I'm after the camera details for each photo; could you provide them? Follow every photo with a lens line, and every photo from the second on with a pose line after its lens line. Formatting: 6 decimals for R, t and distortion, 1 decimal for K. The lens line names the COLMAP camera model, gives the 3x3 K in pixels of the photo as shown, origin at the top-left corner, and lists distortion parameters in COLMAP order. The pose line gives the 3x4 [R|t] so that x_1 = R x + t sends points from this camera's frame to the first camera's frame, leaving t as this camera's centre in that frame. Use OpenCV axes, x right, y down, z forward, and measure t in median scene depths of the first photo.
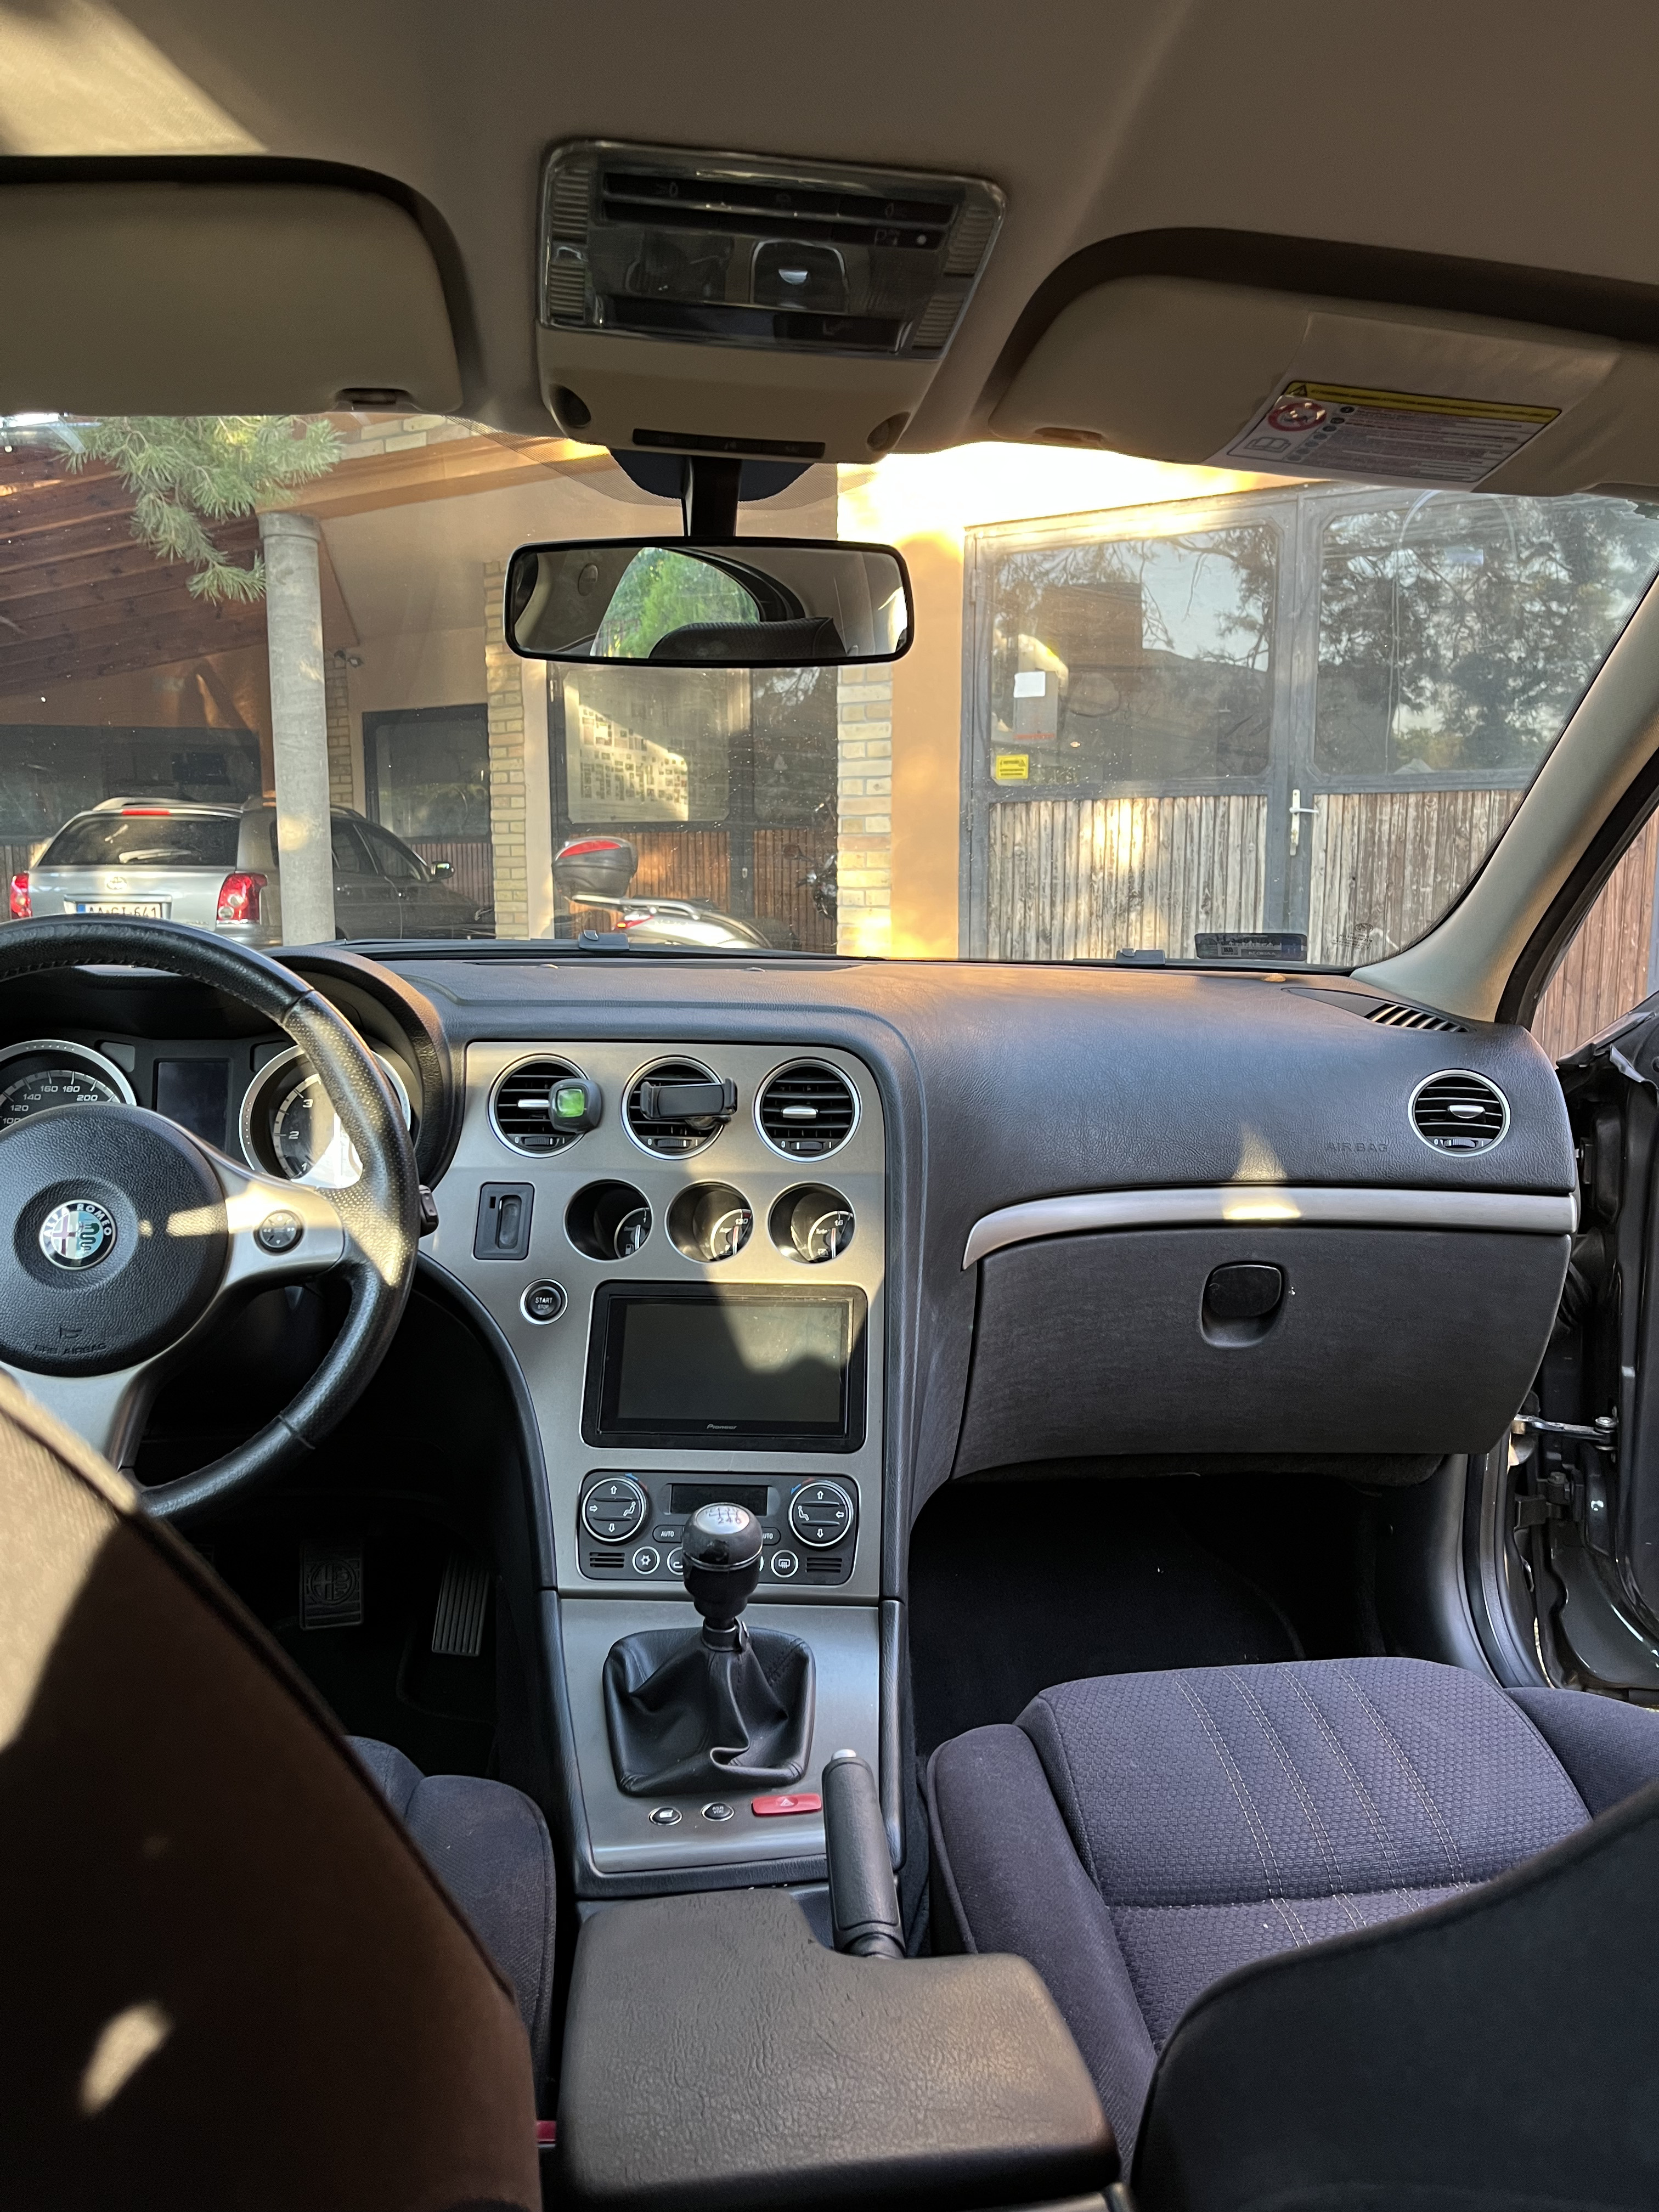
lens RADIAL K [[1655.5, 0, 820.7], [0, 1655.5, 1116.9], [0, 0, 1]] dist [0.059587, -0.089335]
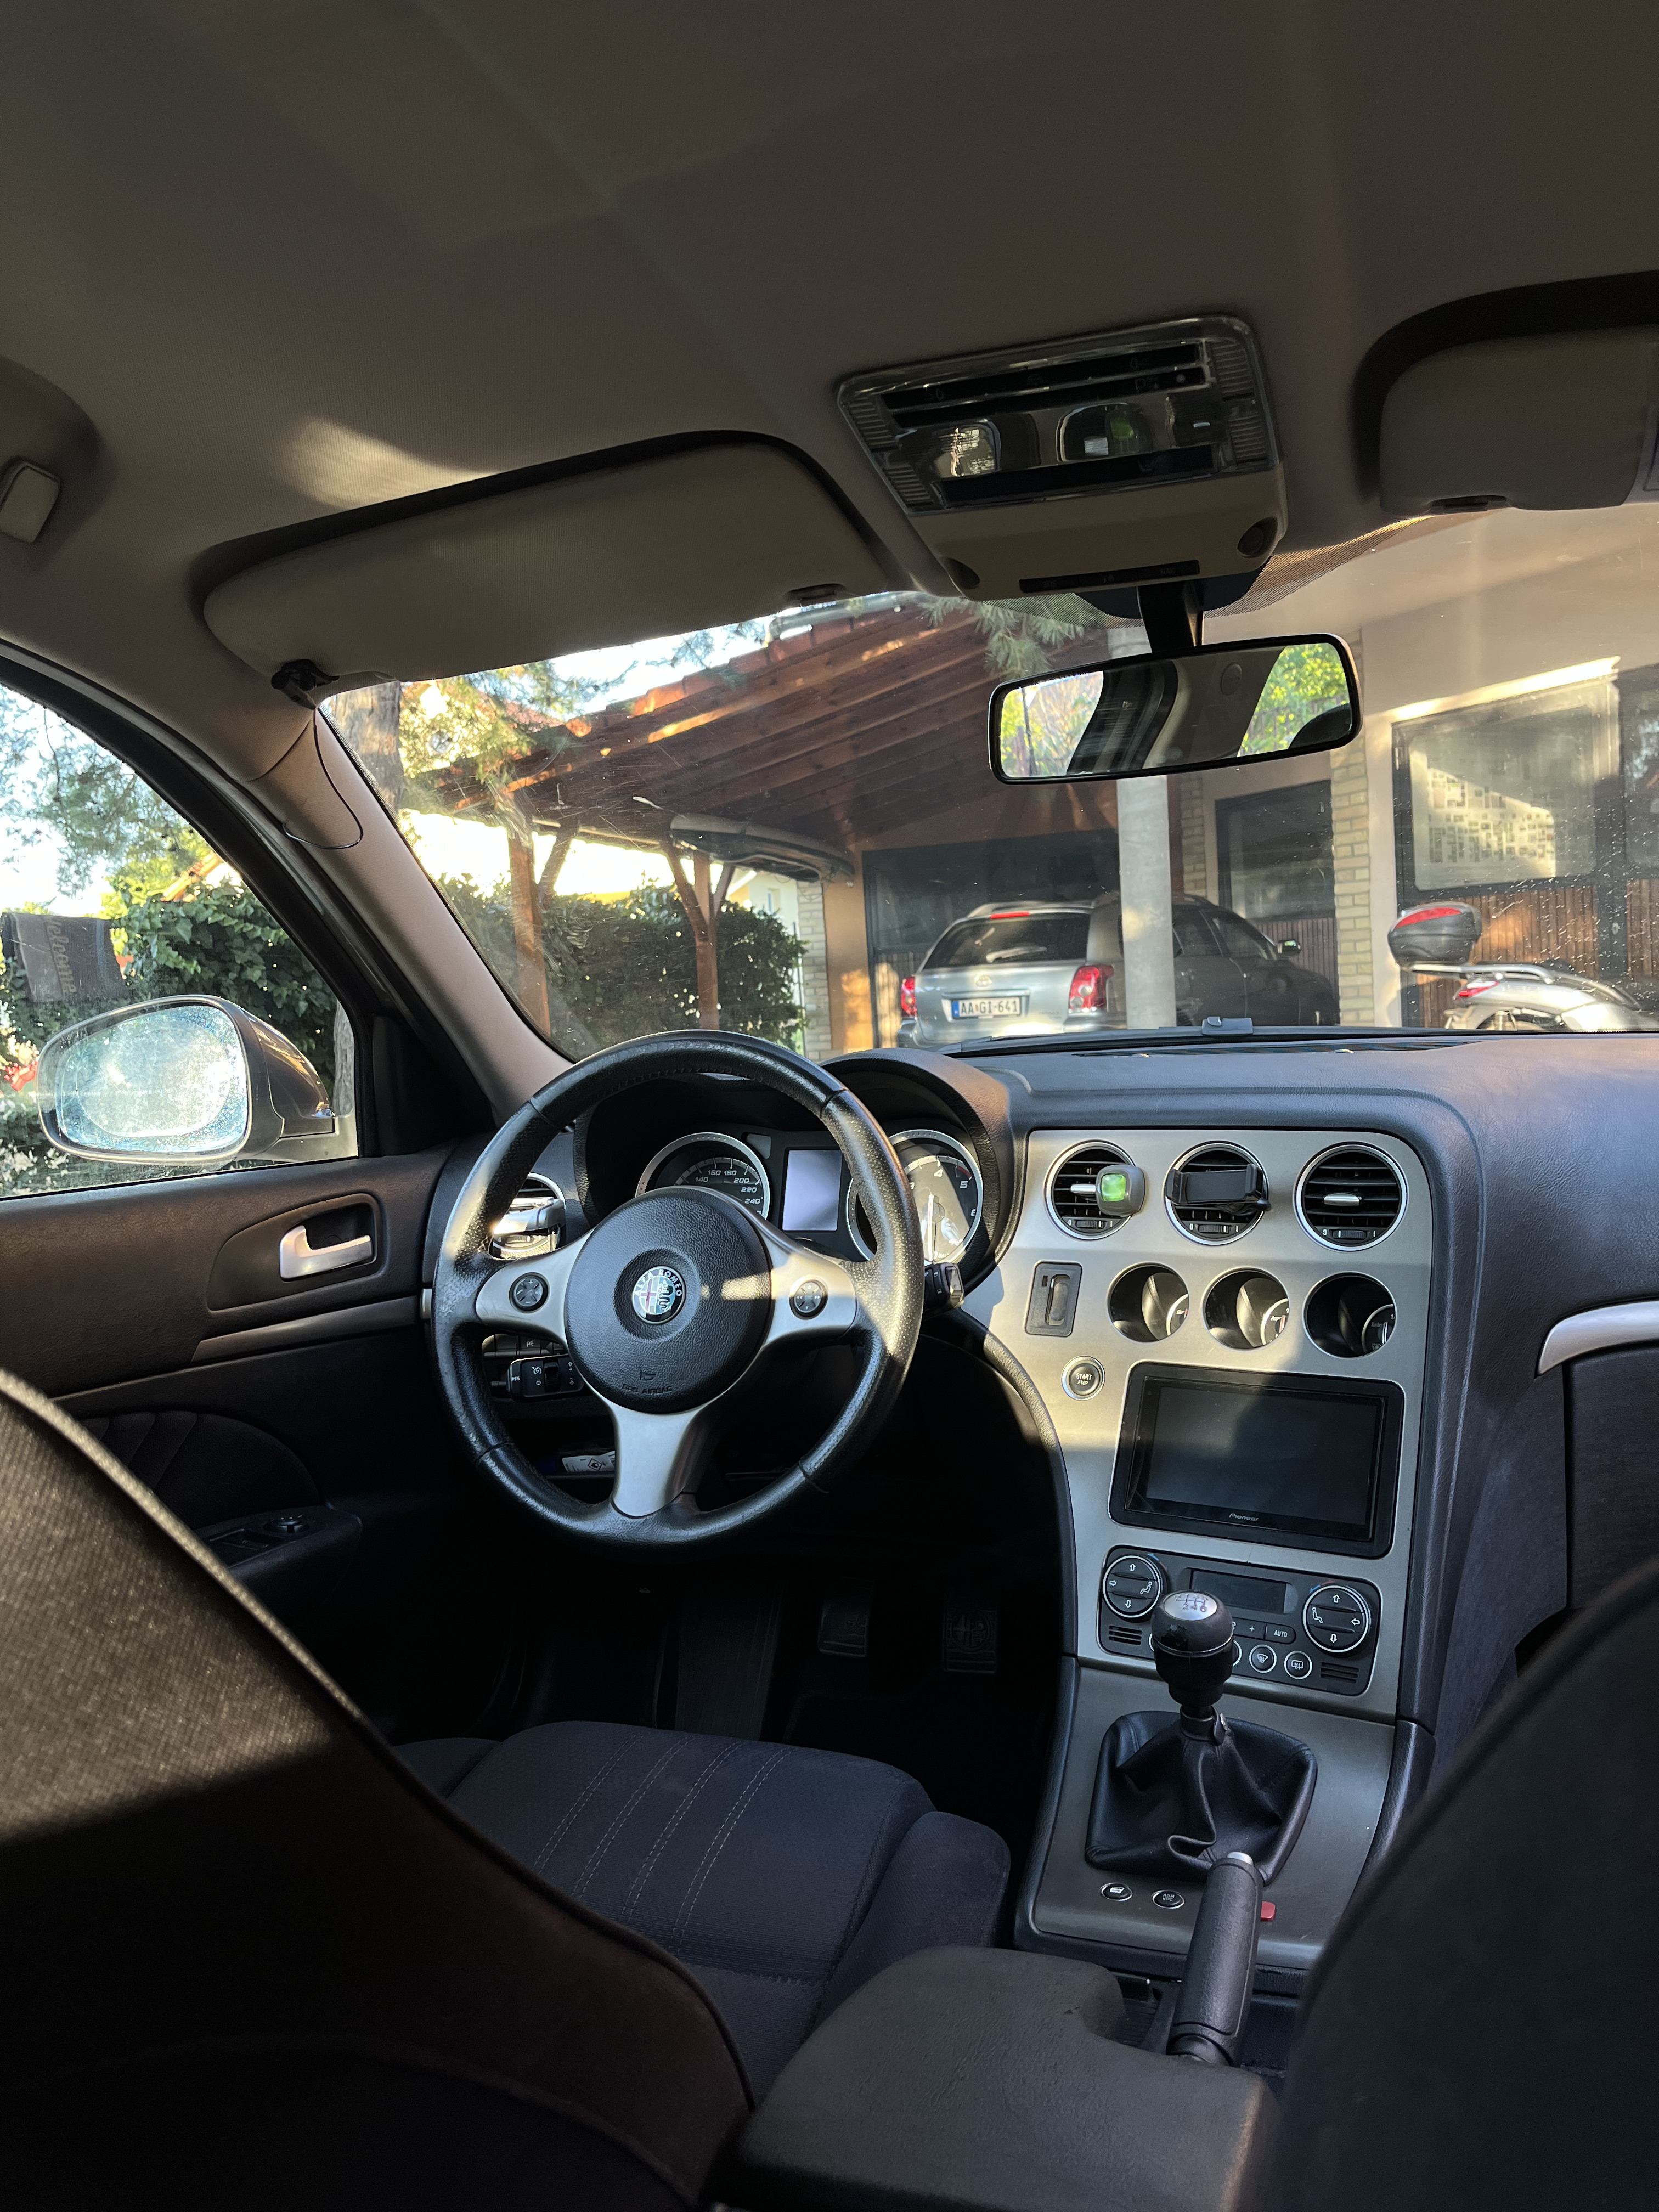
lens RADIAL K [[1655.5, 0, 844.4], [0, 1655.5, 1092.8], [0, 0, 1]] dist [0.059587, -0.089335]
pose [[0.875766, -0.020783, -0.482288, 0.203843], [-0.008472, 0.998257, -0.058403, -0.005678], [0.482662, 0.055233, 0.874064, 0.000098]]
